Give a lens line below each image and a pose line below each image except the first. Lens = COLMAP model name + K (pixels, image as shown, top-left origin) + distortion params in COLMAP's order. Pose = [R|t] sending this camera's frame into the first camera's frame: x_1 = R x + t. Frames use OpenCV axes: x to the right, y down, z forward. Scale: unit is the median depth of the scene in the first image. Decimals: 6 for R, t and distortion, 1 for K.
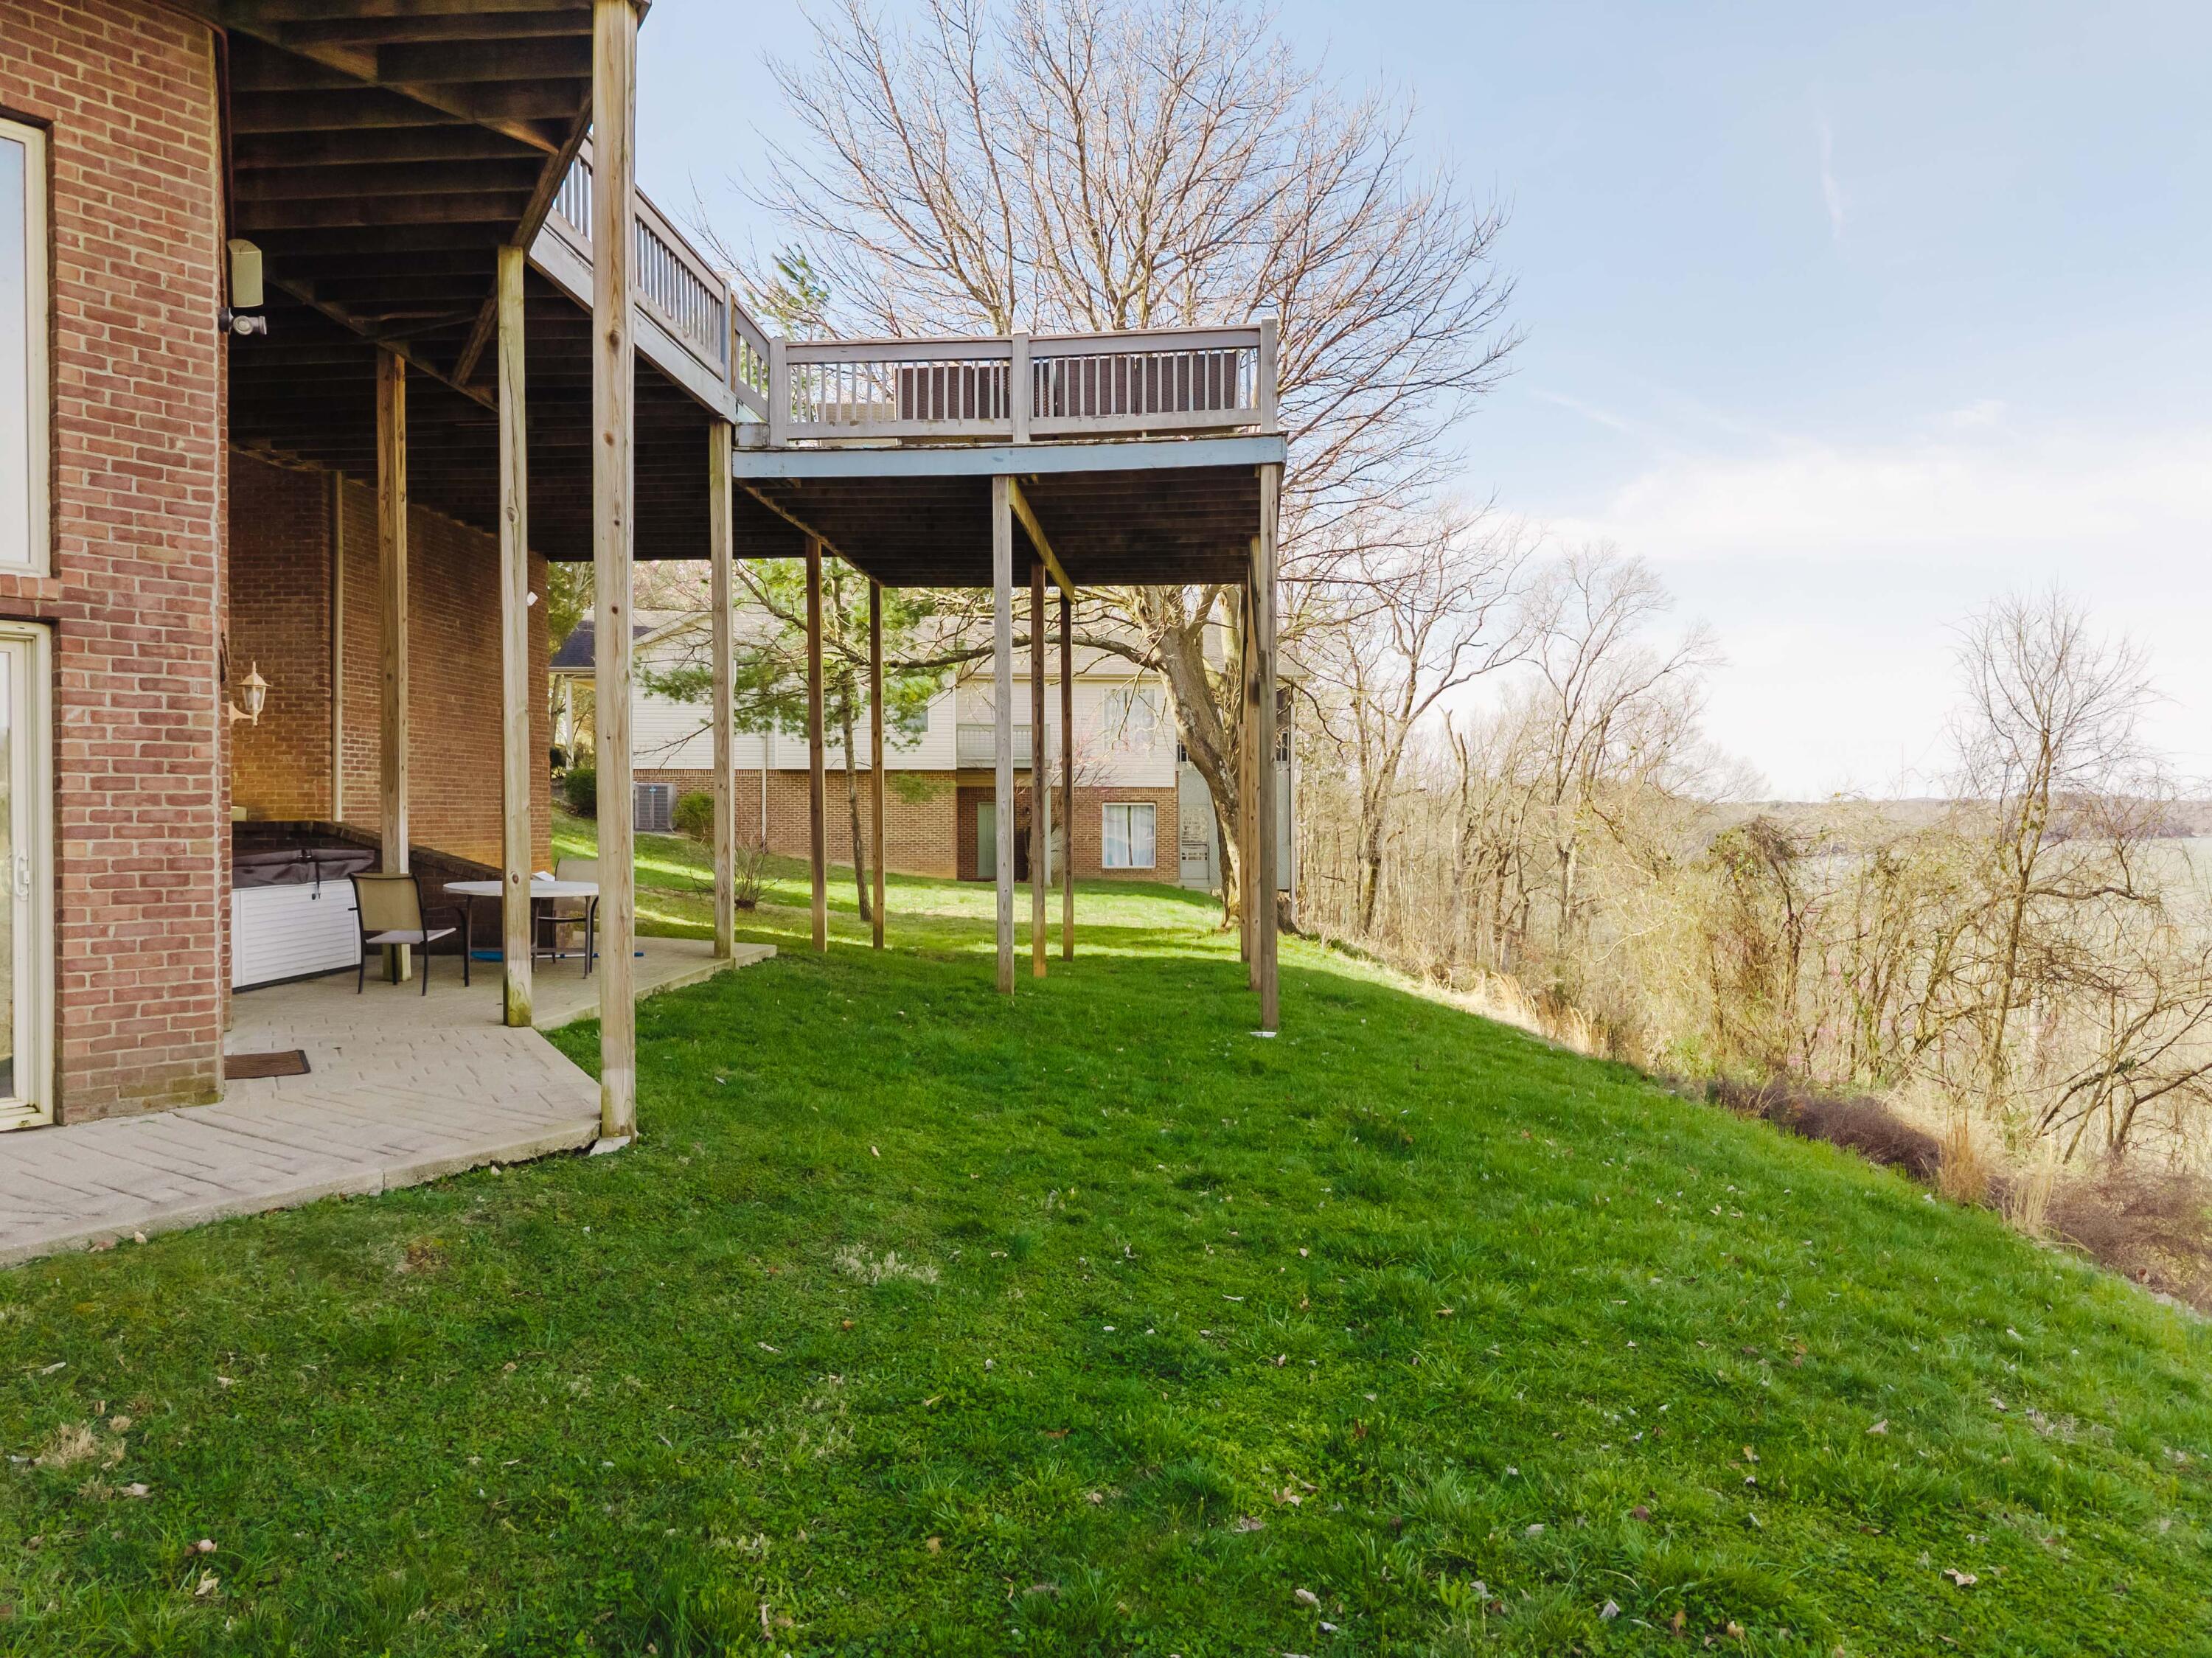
lens RADIAL K [[1487.9, 0, 1115.0], [0, 1487.9, 827.0], [0, 0, 1]] dist [0.026840, -0.023050]
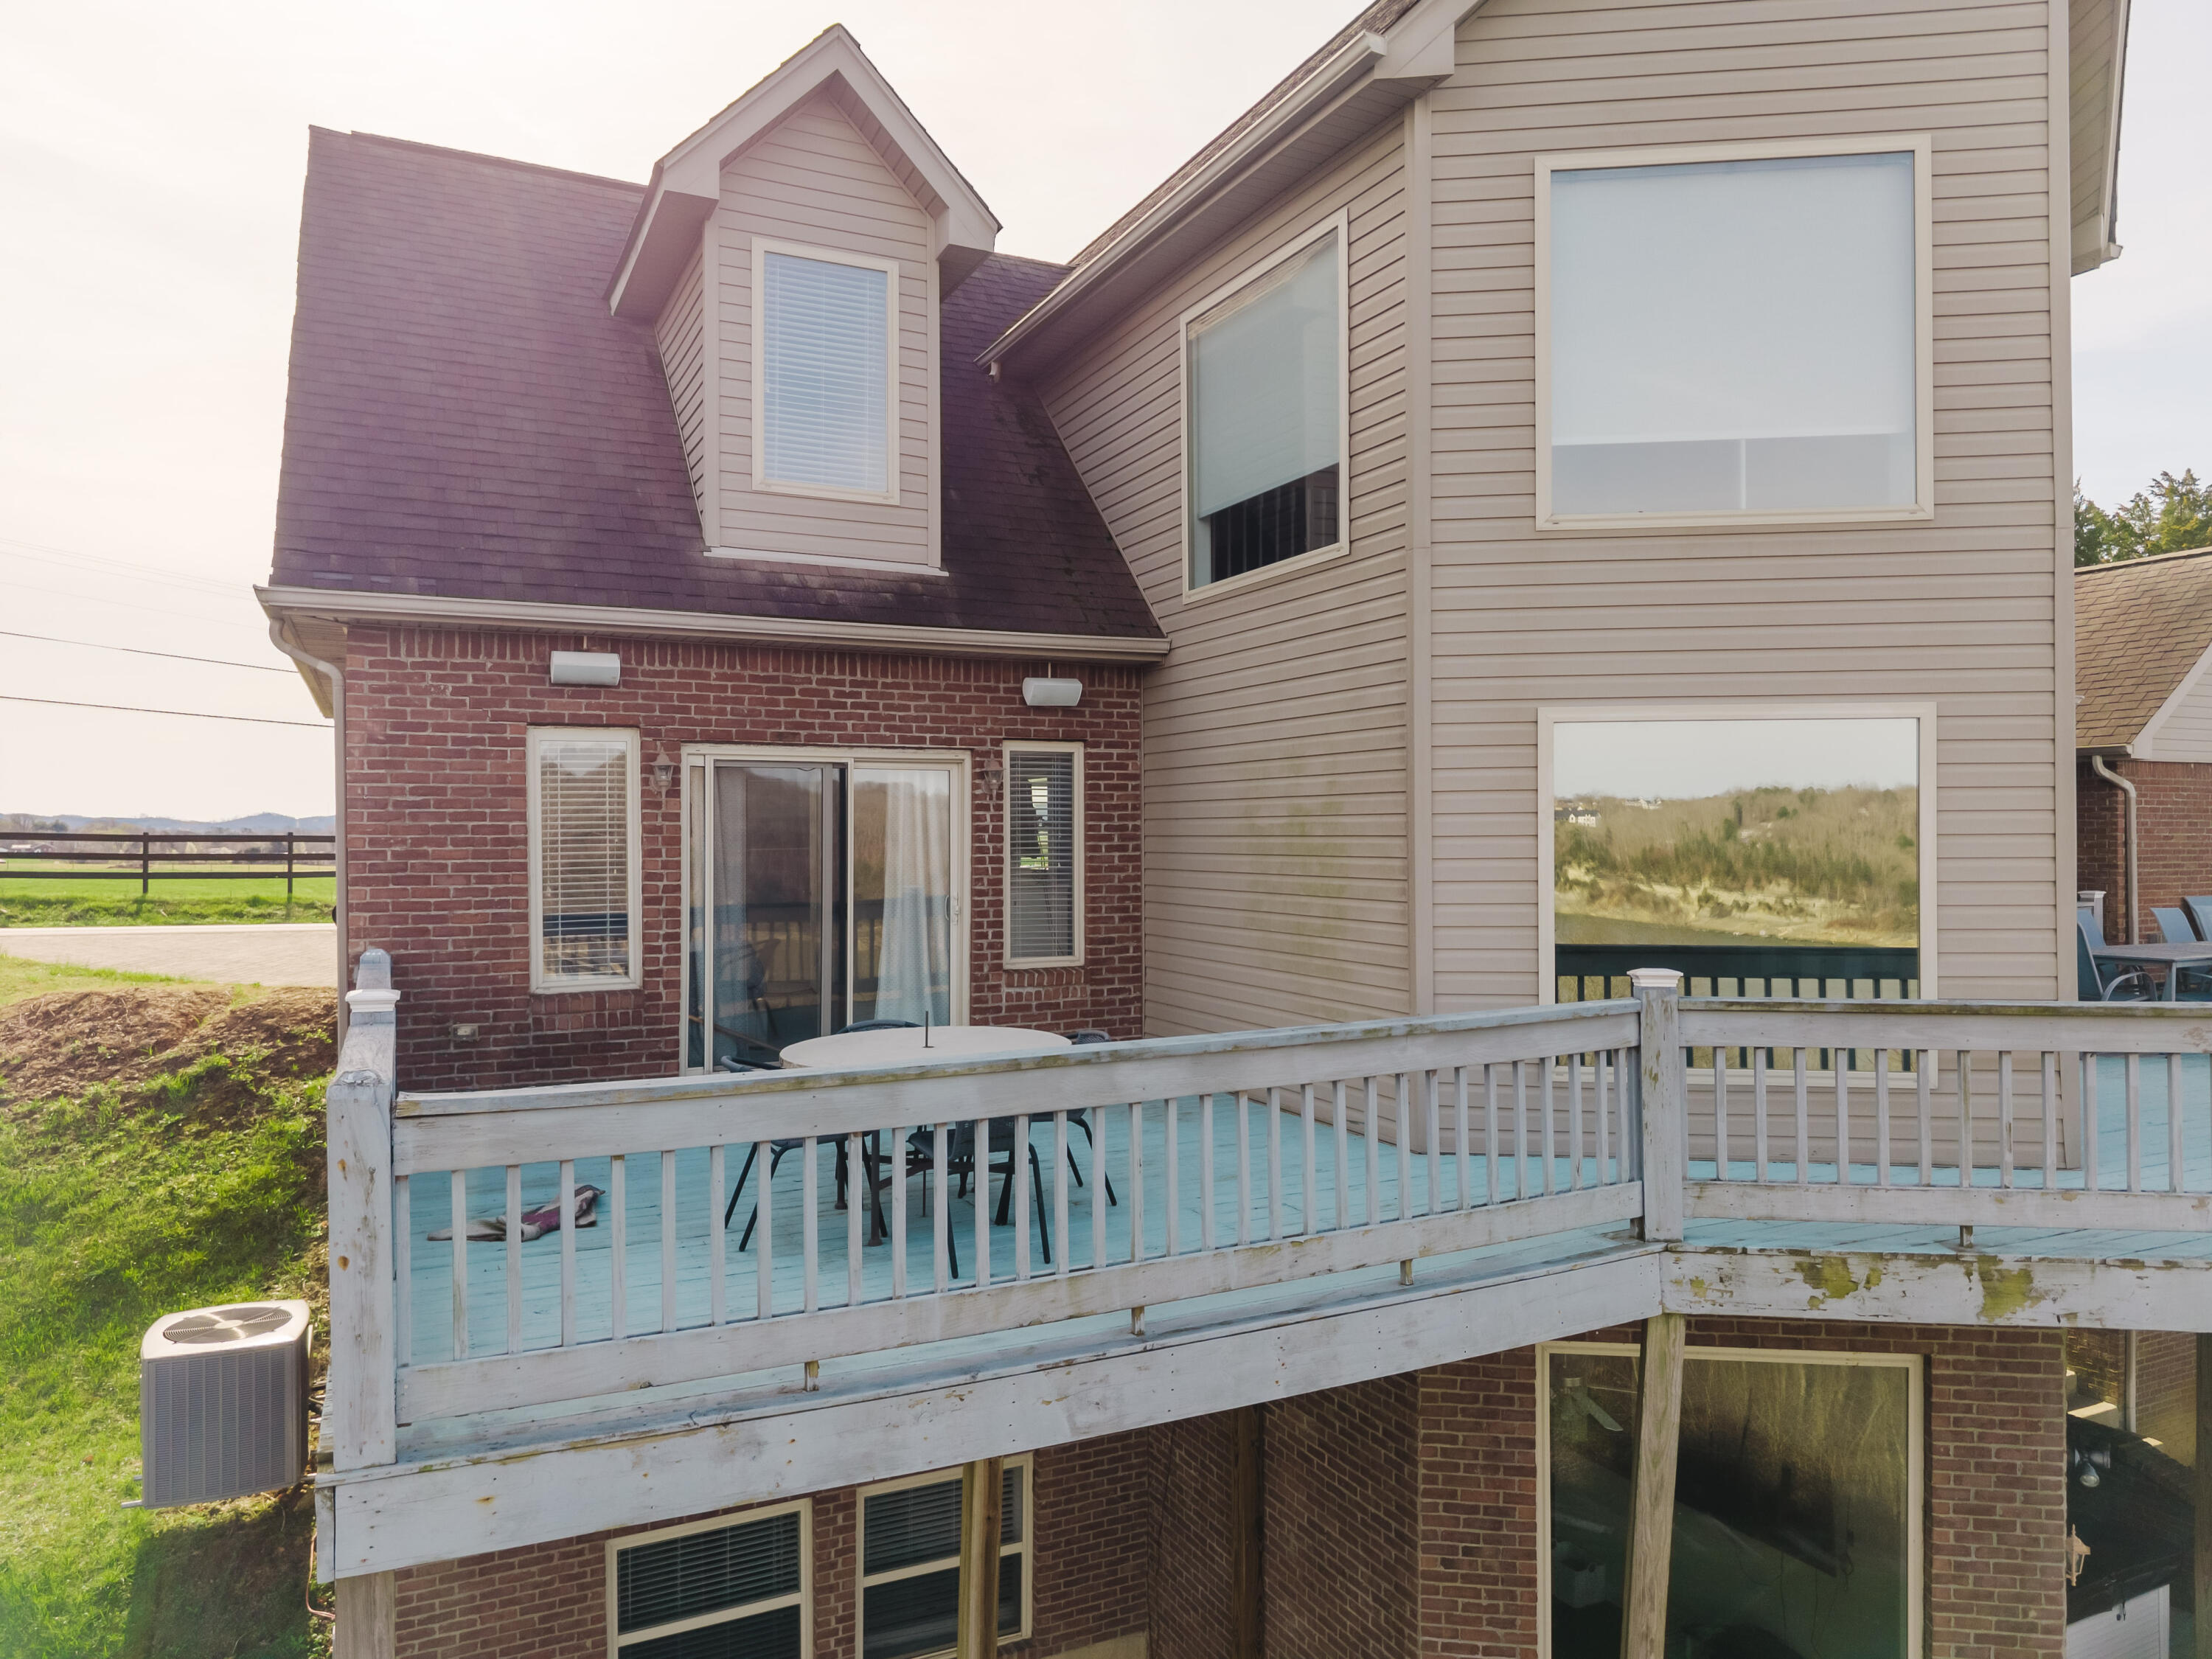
lens RADIAL K [[1488.0, 0, 1111.5], [0, 1488.0, 842.8], [0, 0, 1]] dist [0.026840, -0.023050]
pose [[0.492820, 0.008472, -0.870090, 0.003986], [-0.006204, 0.999961, 0.006223, -0.713235], [0.870109, 0.002331, 0.492854, -0.125945]]
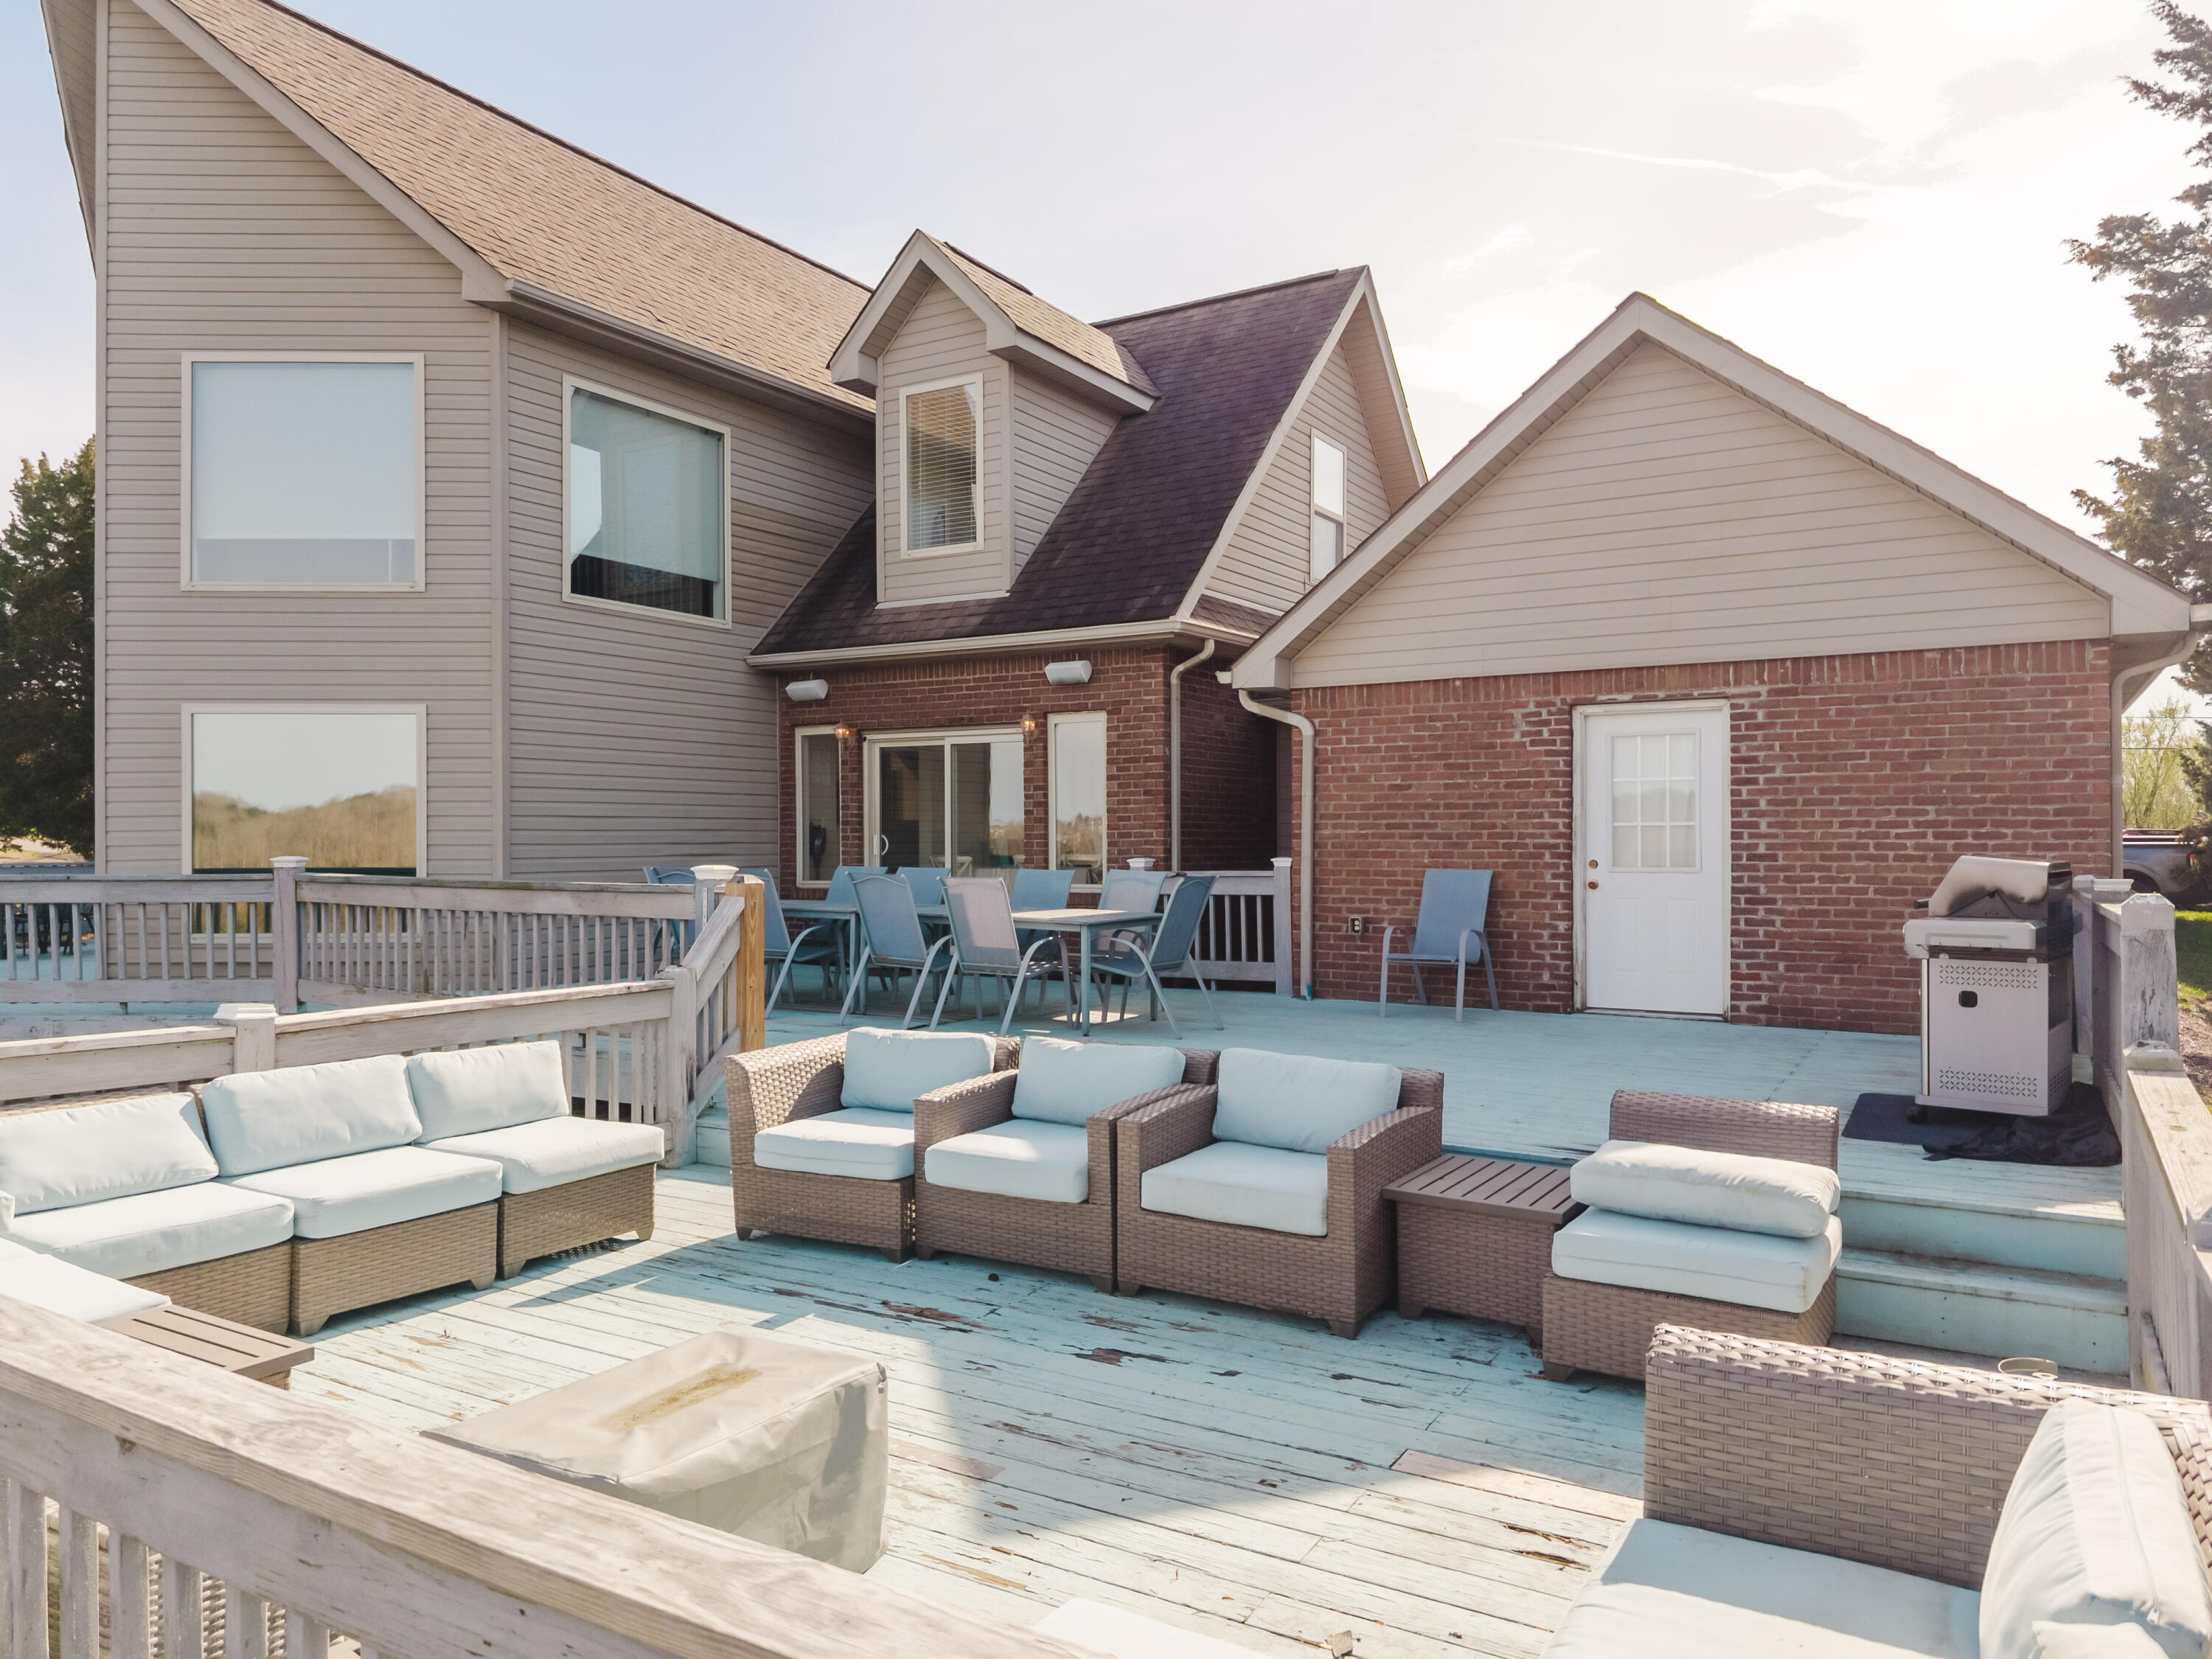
lens RADIAL K [[1488.0, 0, 1123.1], [0, 1488.0, 838.0], [0, 0, 1]] dist [0.026840, -0.023050]
pose [[-0.463181, 0.009227, -0.886216, 0.360423], [0.000100, 0.999946, 0.010359, -0.682576], [0.886264, 0.004709, -0.463157, 2.523450]]
